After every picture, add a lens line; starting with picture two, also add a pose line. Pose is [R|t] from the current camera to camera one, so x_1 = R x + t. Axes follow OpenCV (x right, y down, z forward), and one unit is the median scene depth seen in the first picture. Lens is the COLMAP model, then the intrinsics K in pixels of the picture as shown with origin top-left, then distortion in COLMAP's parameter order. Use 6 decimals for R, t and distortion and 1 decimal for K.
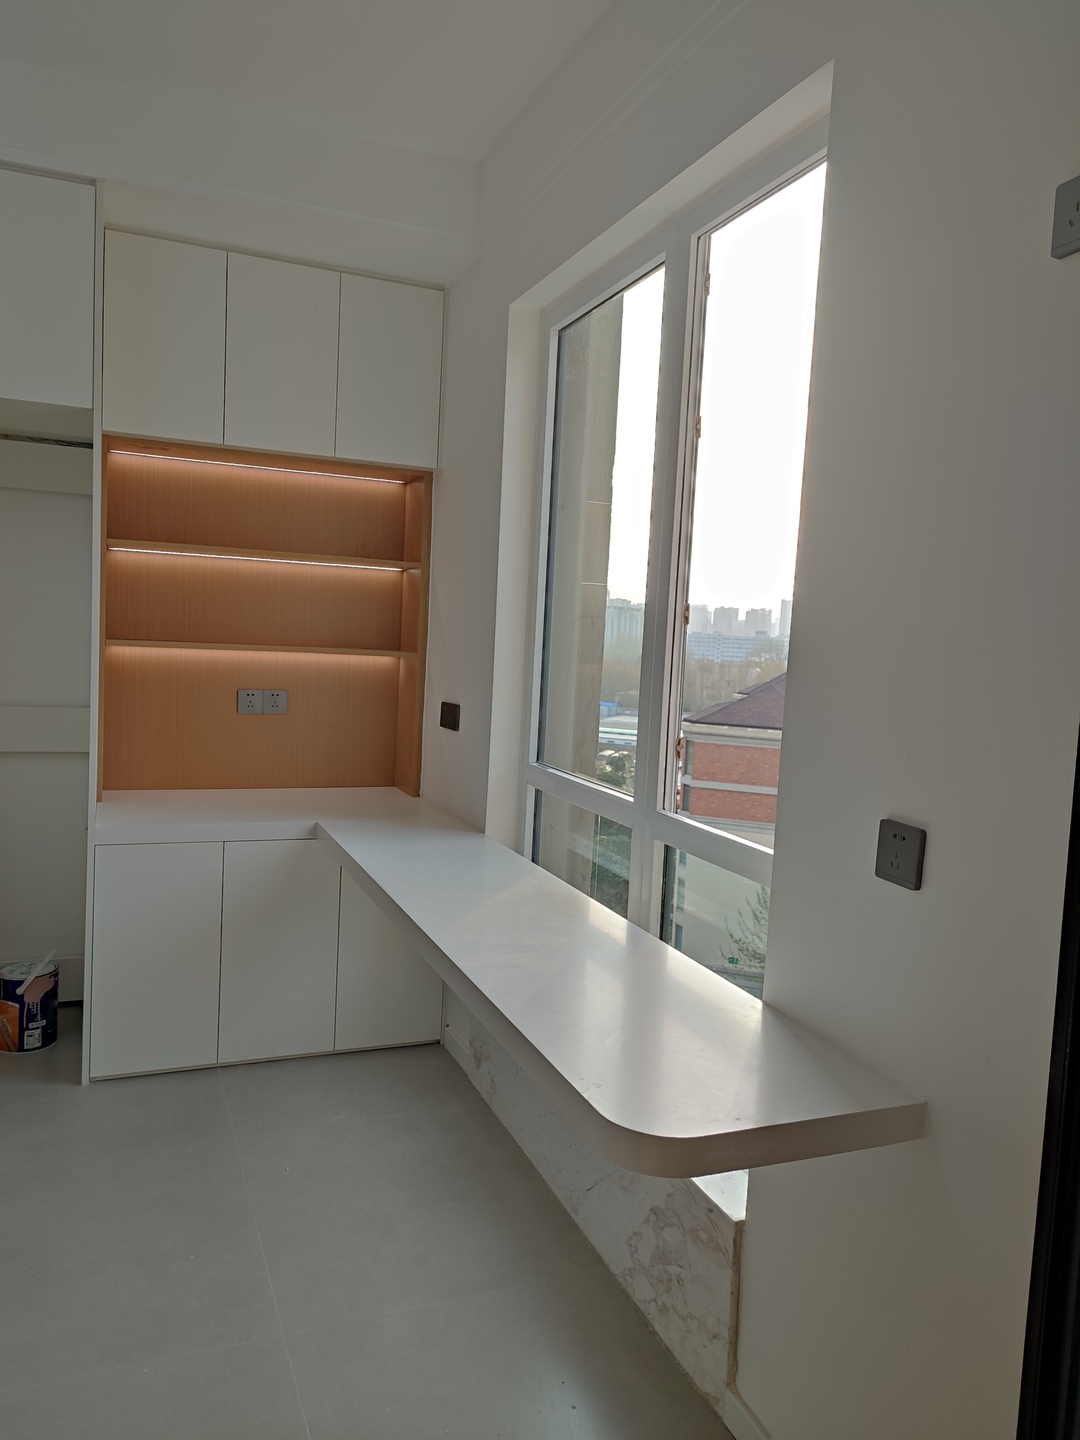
lens RADIAL K [[1028.1, 0, 541.5], [0, 1028.1, 718.0], [0, 0, 1]] dist [0.014619, -0.009768]
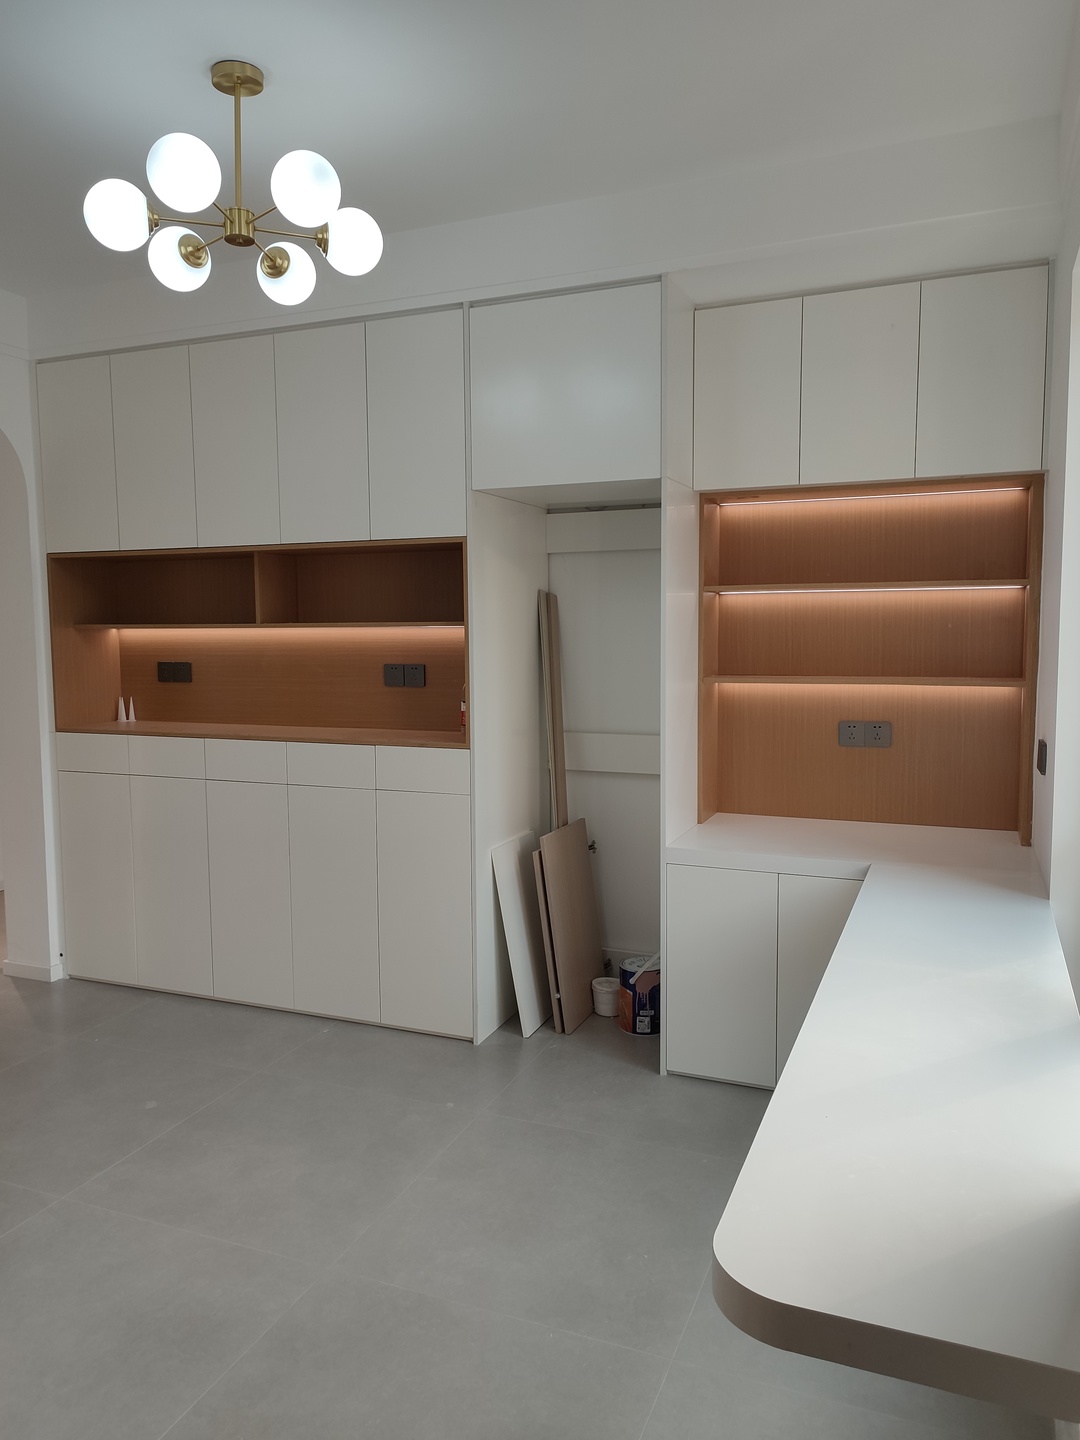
lens RADIAL K [[1028.1, 0, 542.2], [0, 1028.1, 719.9], [0, 0, 1]] dist [0.014619, -0.009768]
pose [[0.706874, 0.007674, -0.707298, 0.239281], [-0.015257, 0.999874, -0.004400, -0.023653], [0.707175, 0.013902, 0.706902, 0.099627]]
